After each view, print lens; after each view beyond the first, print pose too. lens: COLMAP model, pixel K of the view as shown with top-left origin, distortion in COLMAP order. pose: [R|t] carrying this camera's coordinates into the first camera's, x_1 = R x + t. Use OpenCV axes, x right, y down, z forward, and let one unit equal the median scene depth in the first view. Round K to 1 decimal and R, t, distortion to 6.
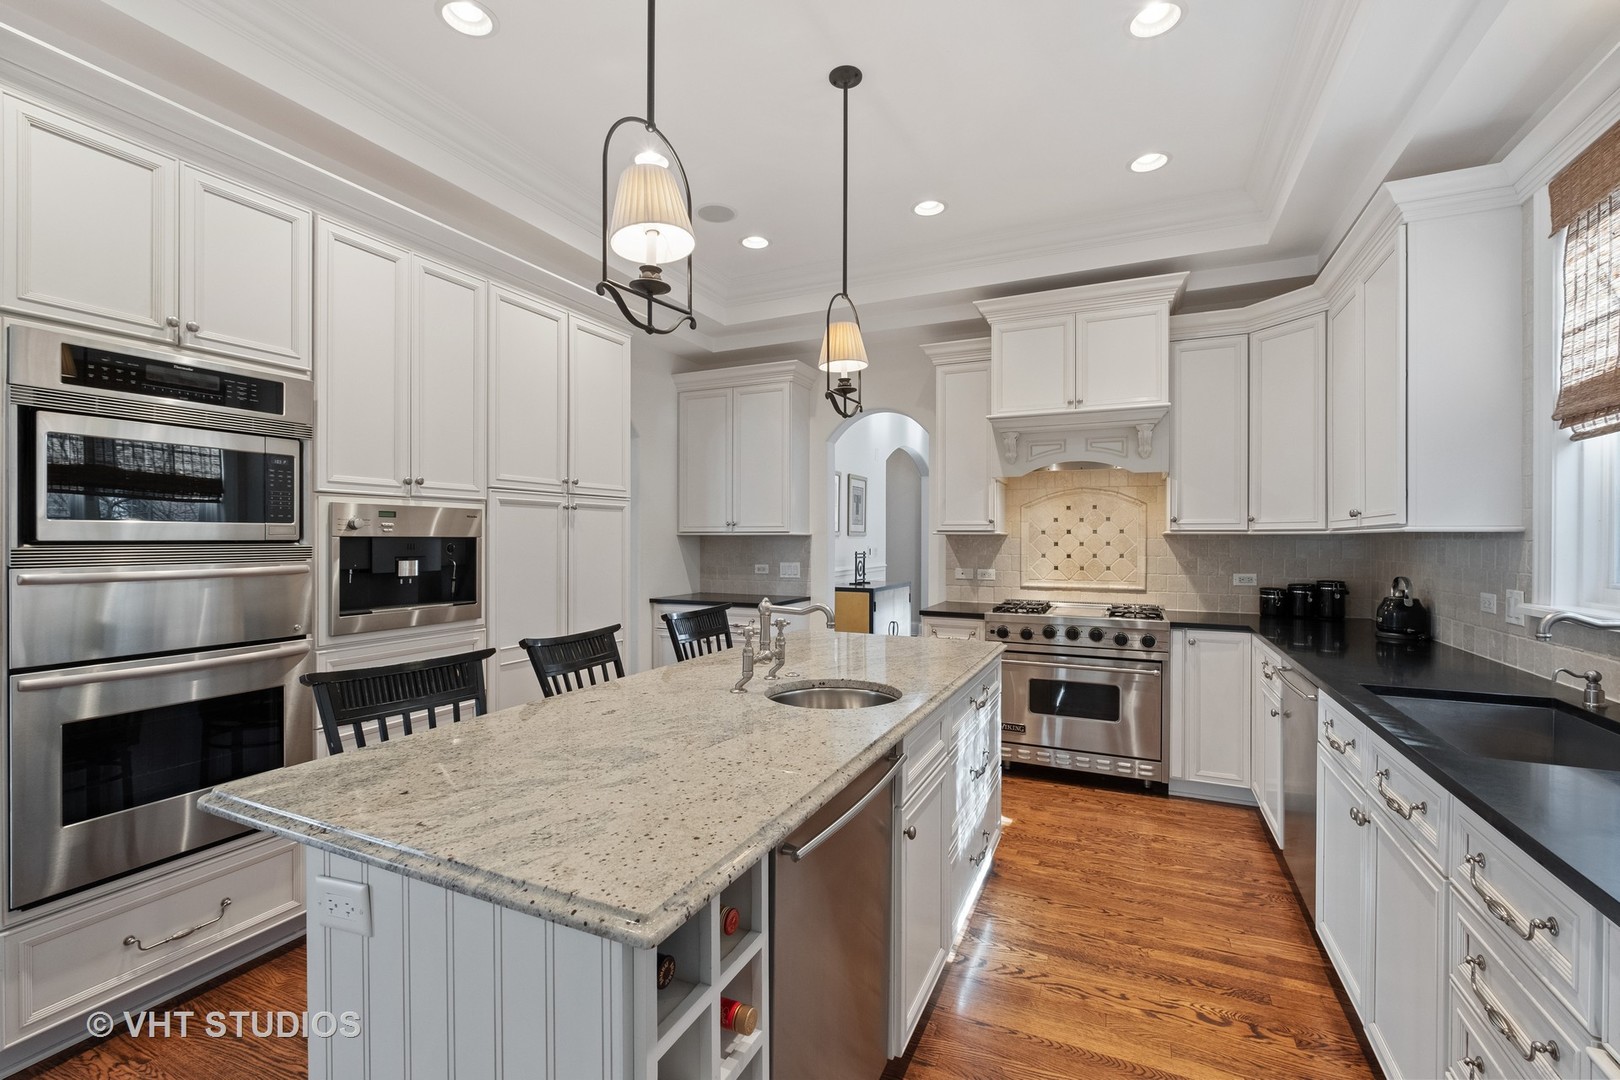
lens RADIAL K [[705.4, 0, 816.0], [0, 705.4, 539.2], [0, 0, 1]] dist [-0.003446, -0.000069]
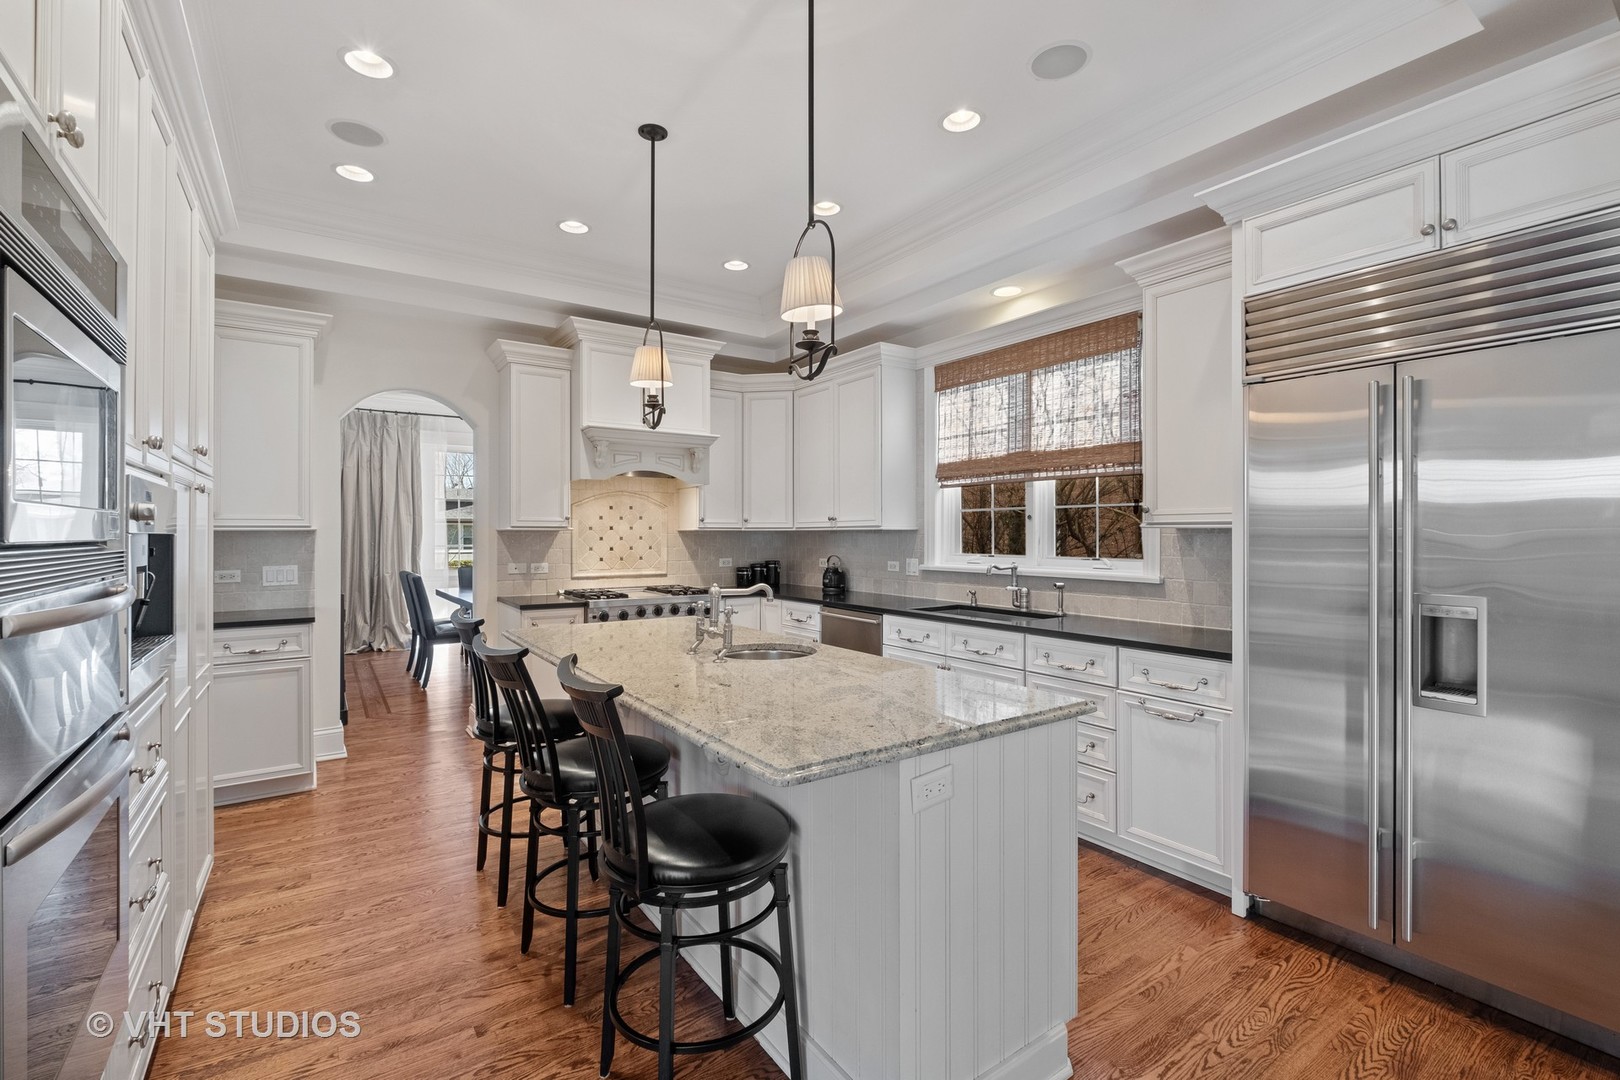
lens RADIAL K [[705.4, 0, 824.5], [0, 705.4, 534.8], [0, 0, 1]] dist [-0.003446, -0.000069]
pose [[0.498636, -0.004746, 0.866799, -0.533086], [0.003246, 0.999988, 0.003608, -0.002735], [-0.866805, 0.001015, 0.498645, 0.121022]]
